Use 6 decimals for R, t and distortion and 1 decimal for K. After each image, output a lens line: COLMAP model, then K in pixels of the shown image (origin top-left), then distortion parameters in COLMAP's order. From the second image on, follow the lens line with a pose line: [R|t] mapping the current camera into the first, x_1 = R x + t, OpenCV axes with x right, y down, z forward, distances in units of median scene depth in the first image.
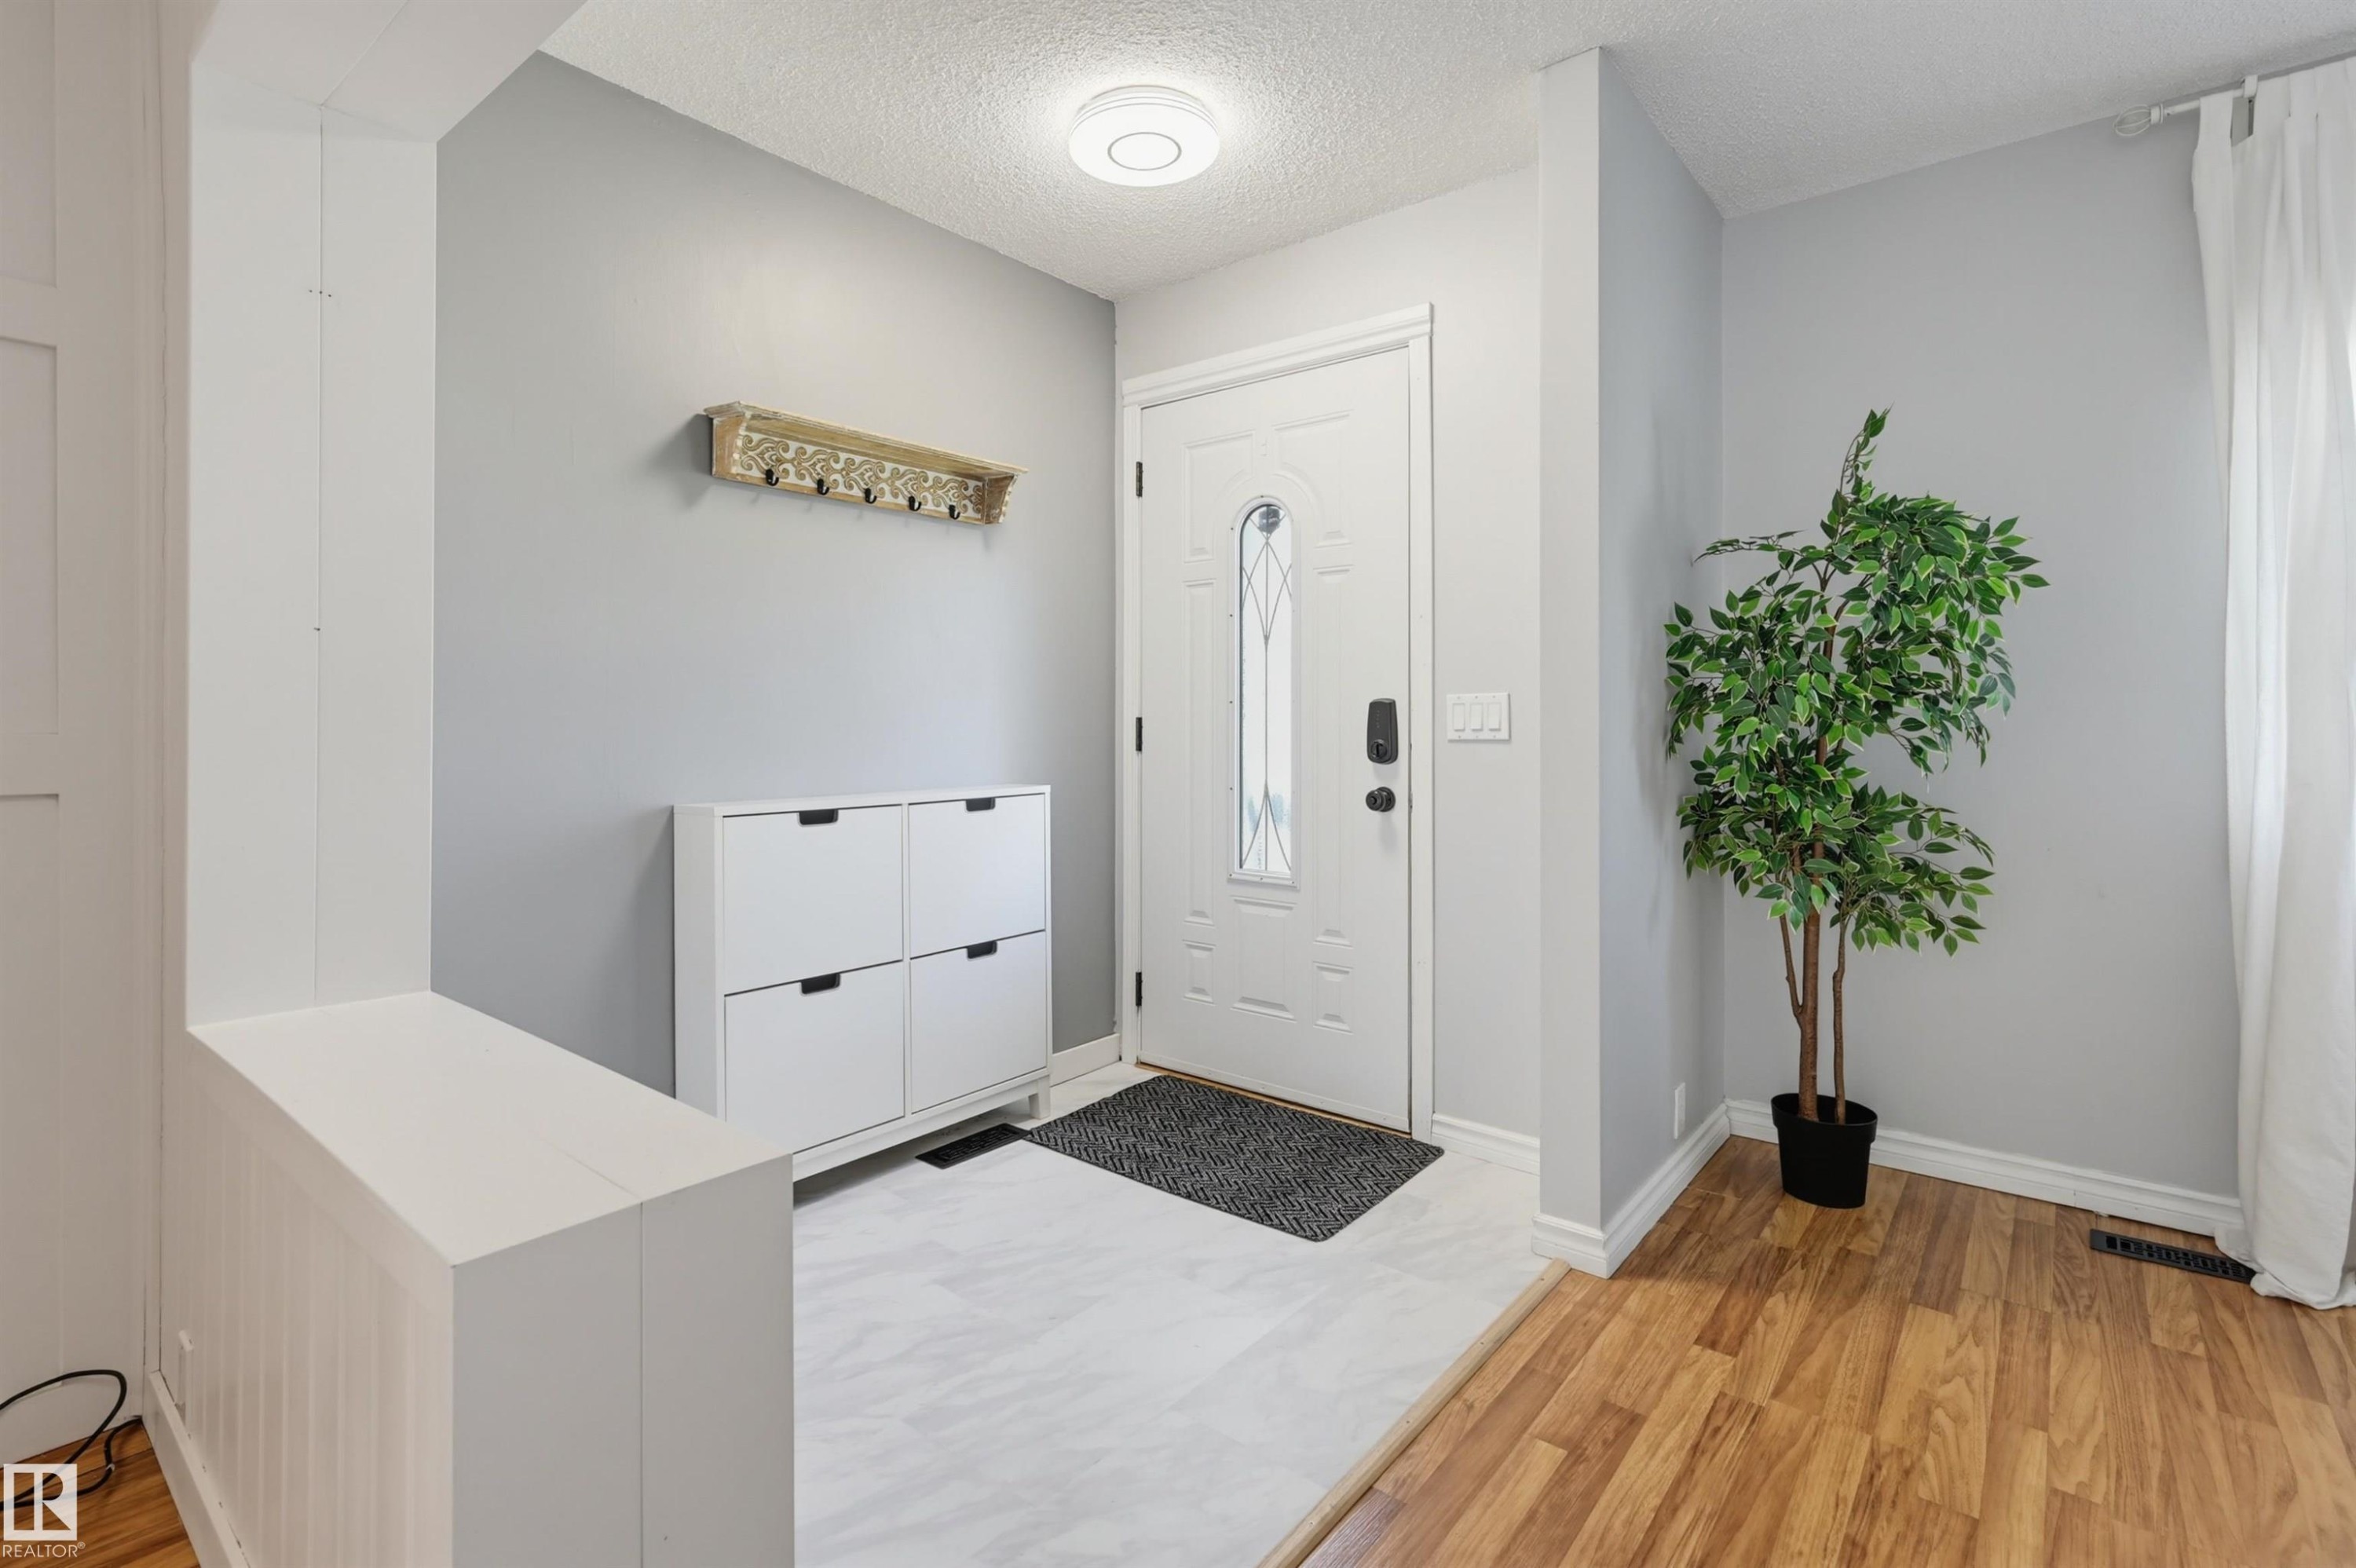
lens RADIAL K [[1092.6, 0, 1180.0], [0, 1092.6, 722.7], [0, 0, 1]] dist [0.002048, 0.000034]
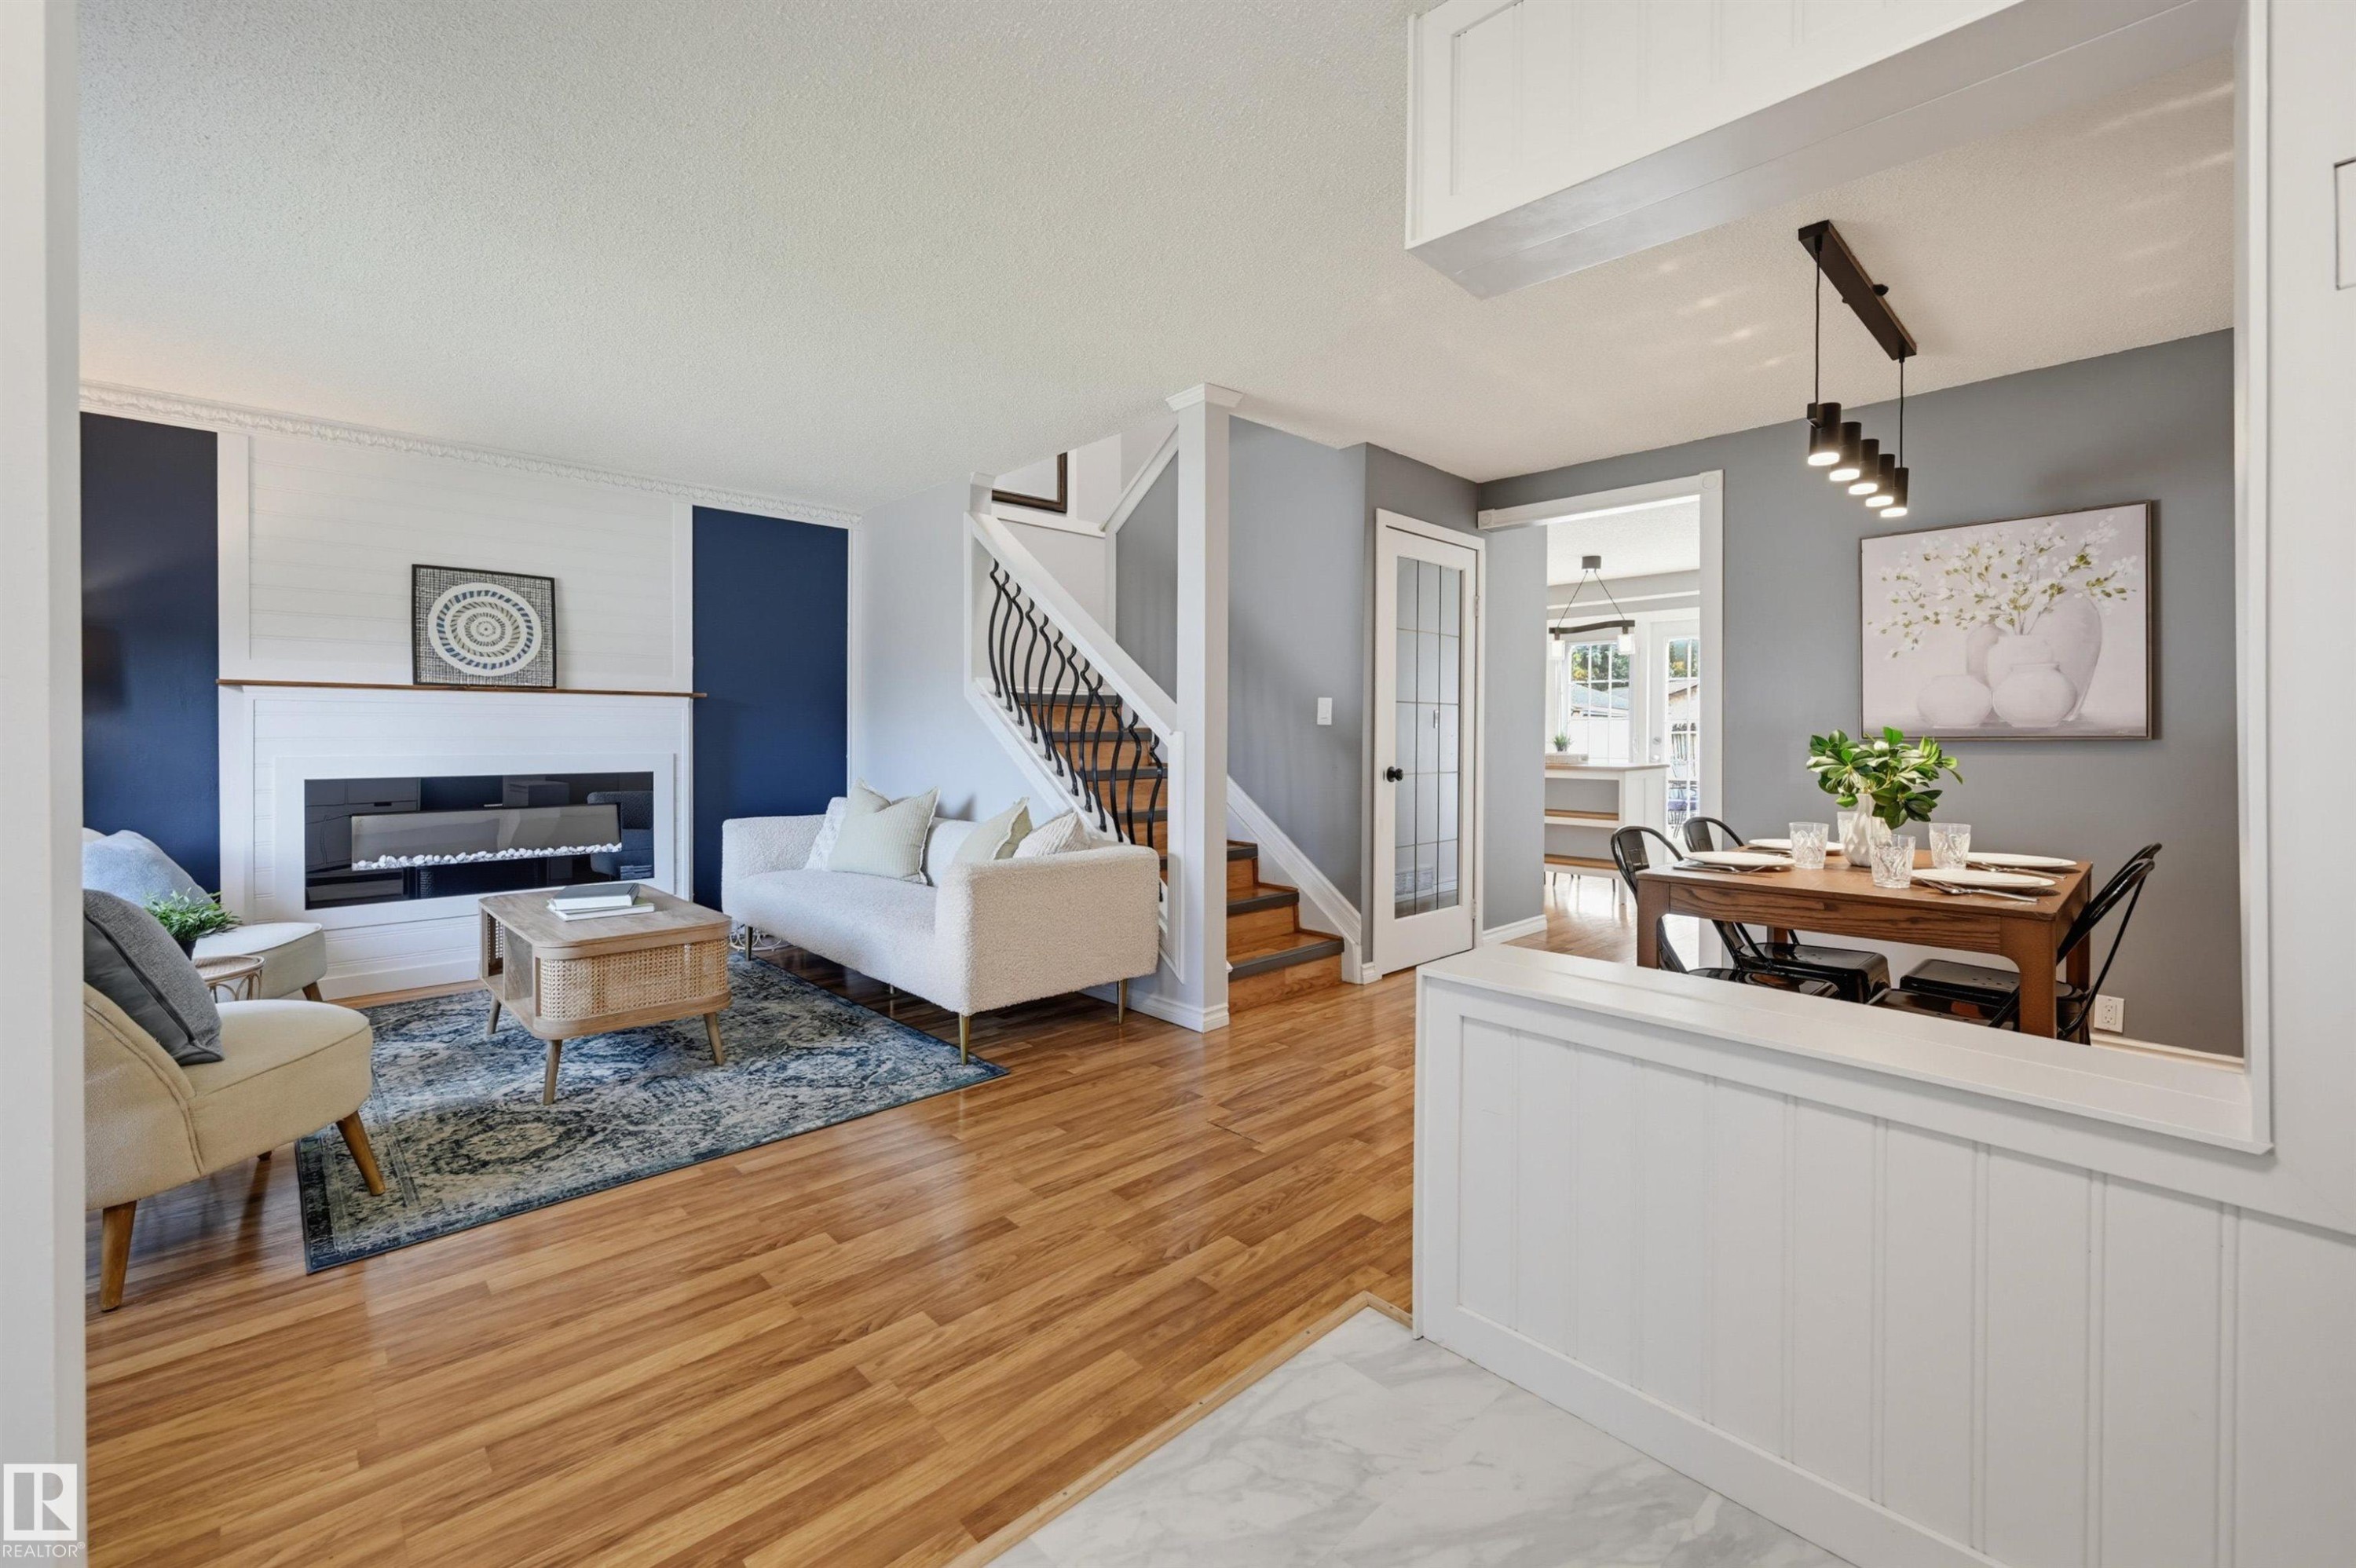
lens RADIAL K [[965.3, 0, 1170.0], [0, 965.3, 743.2], [0, 0, 1]] dist [0.000815, 0.000063]
pose [[-0.991007, -0.002884, 0.133778, -0.064225], [-0.001849, 0.999967, 0.007862, -0.005482], [-0.133797, 0.007544, -0.990980, 1.172353]]
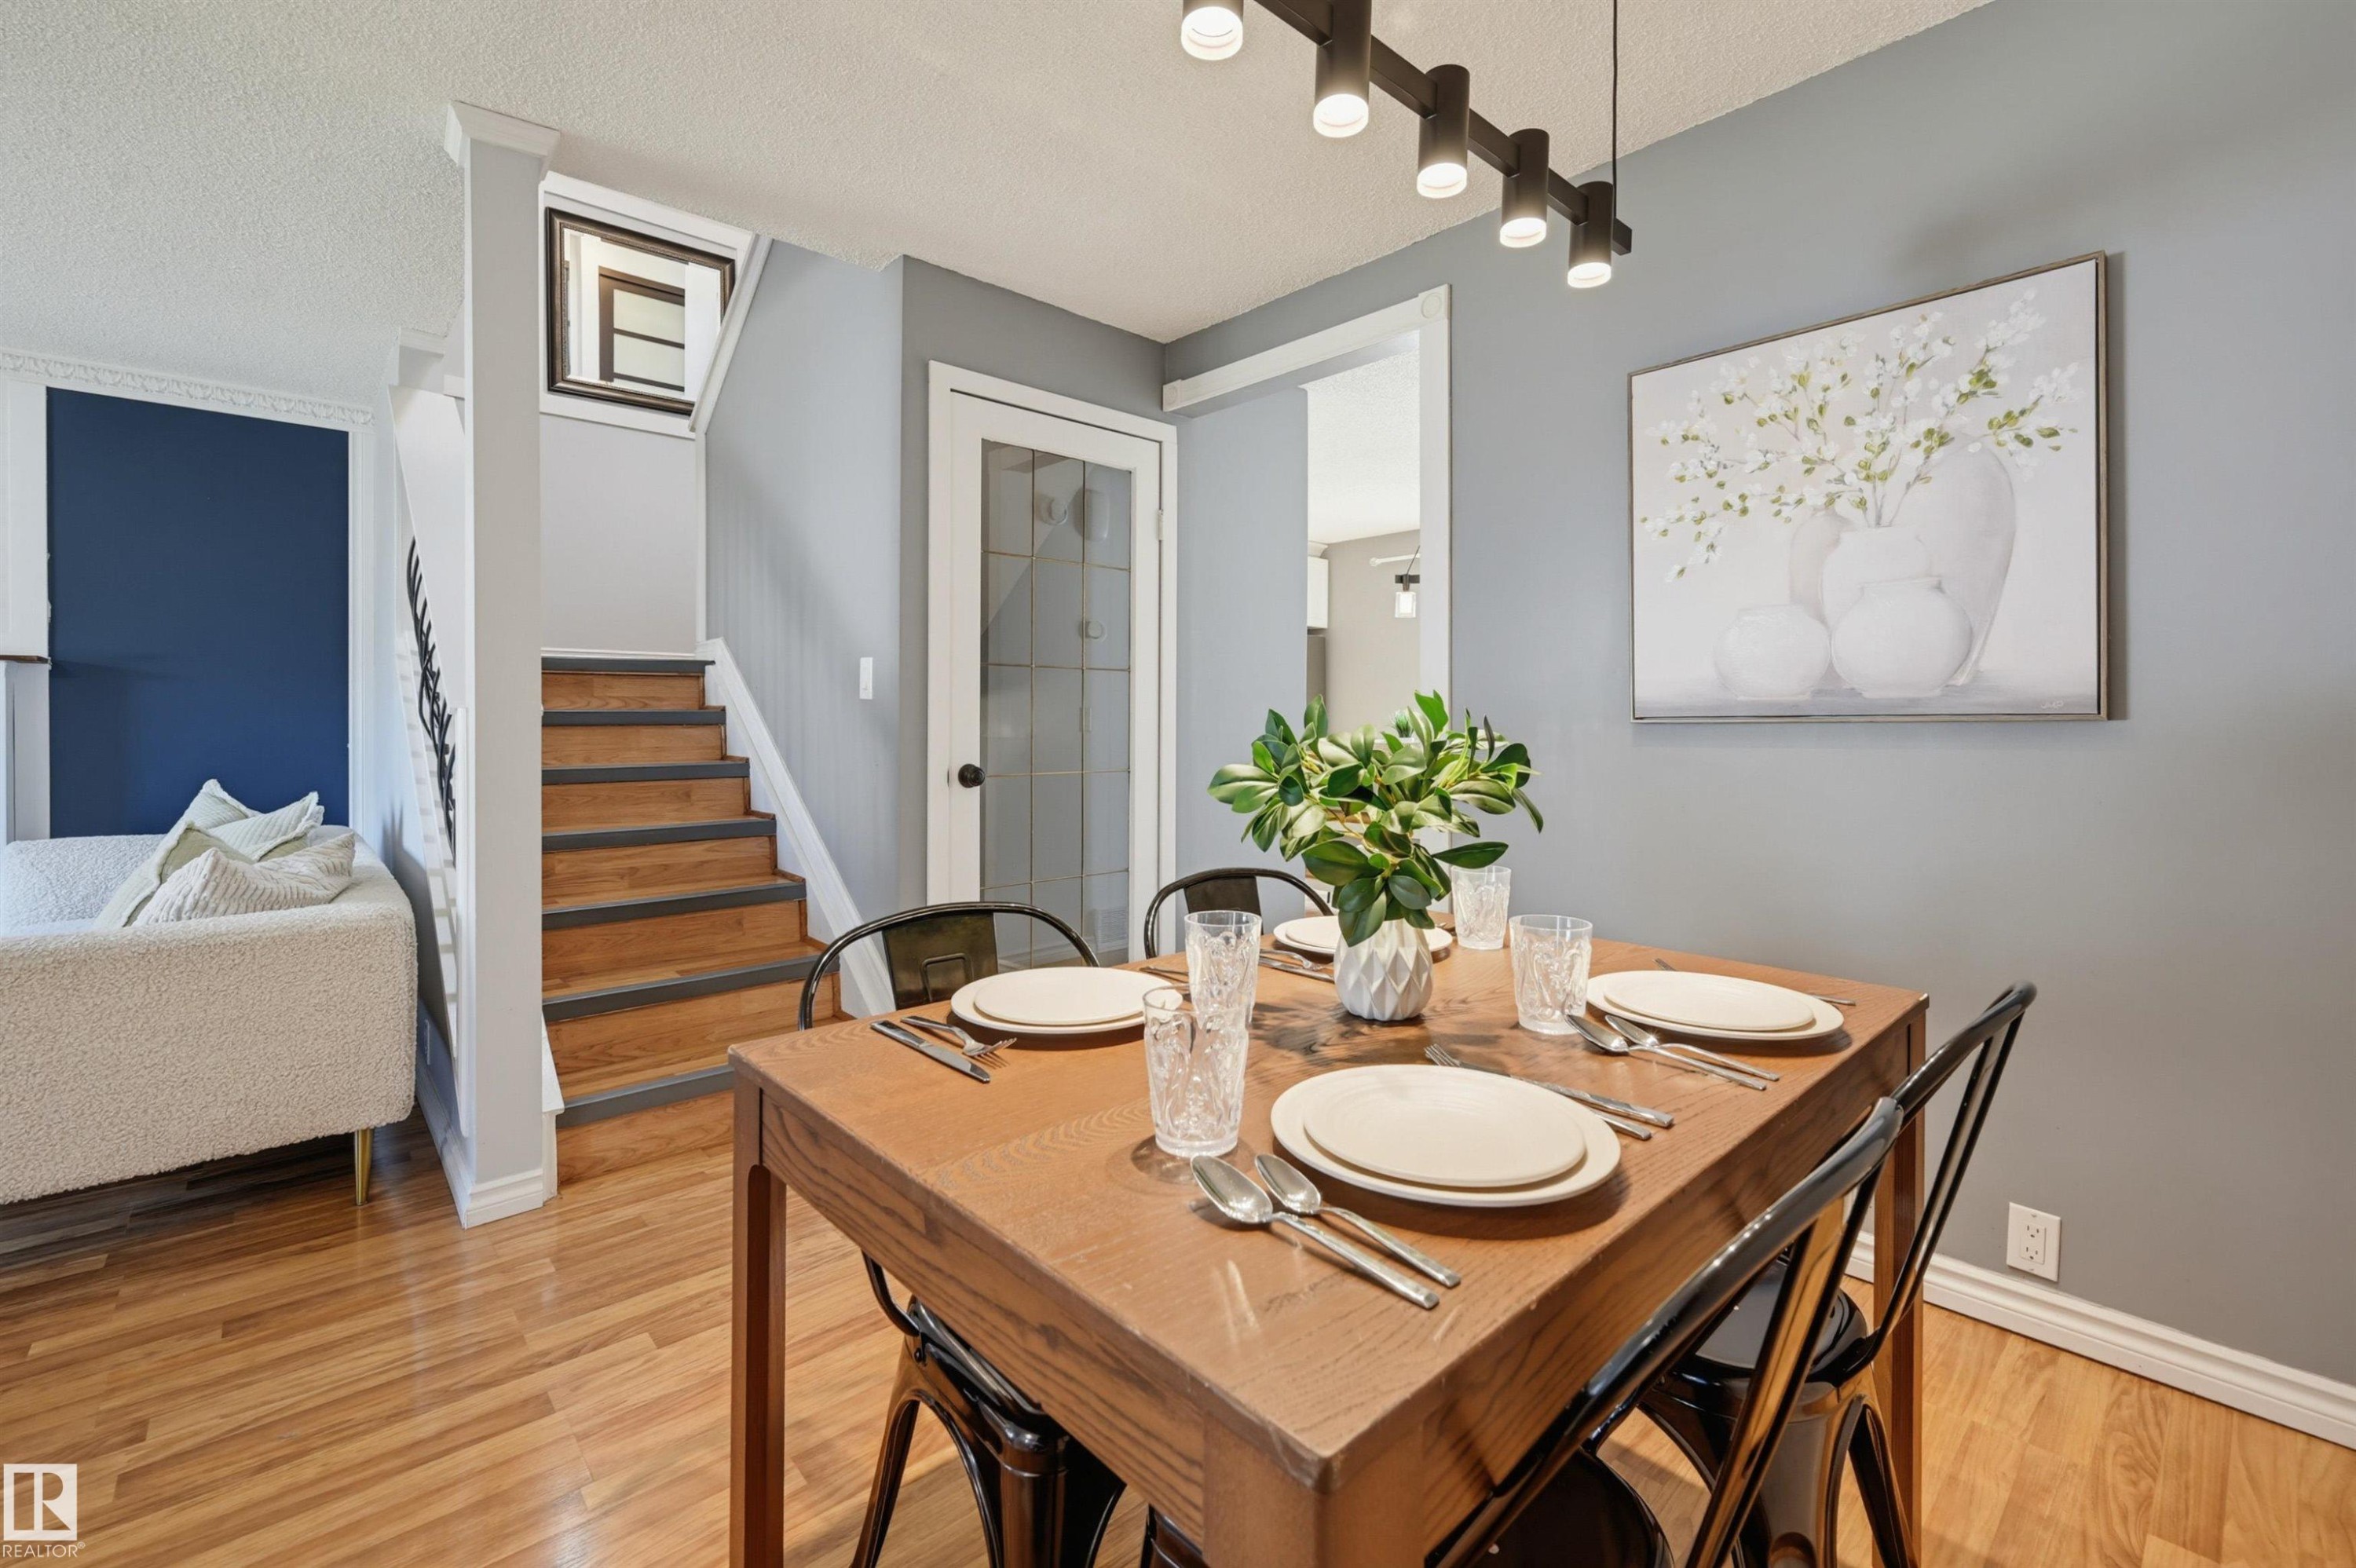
lens RADIAL K [[1002.4, 0, 1181.1], [0, 1002.4, 727.1], [0, 0, 1]] dist [-0.000797, 0.000389]
pose [[-0.988595, -0.002186, 0.150585, -0.681022], [-0.001123, 0.999974, 0.007147, -0.001212], [-0.150596, 0.006896, -0.988571, 0.476391]]
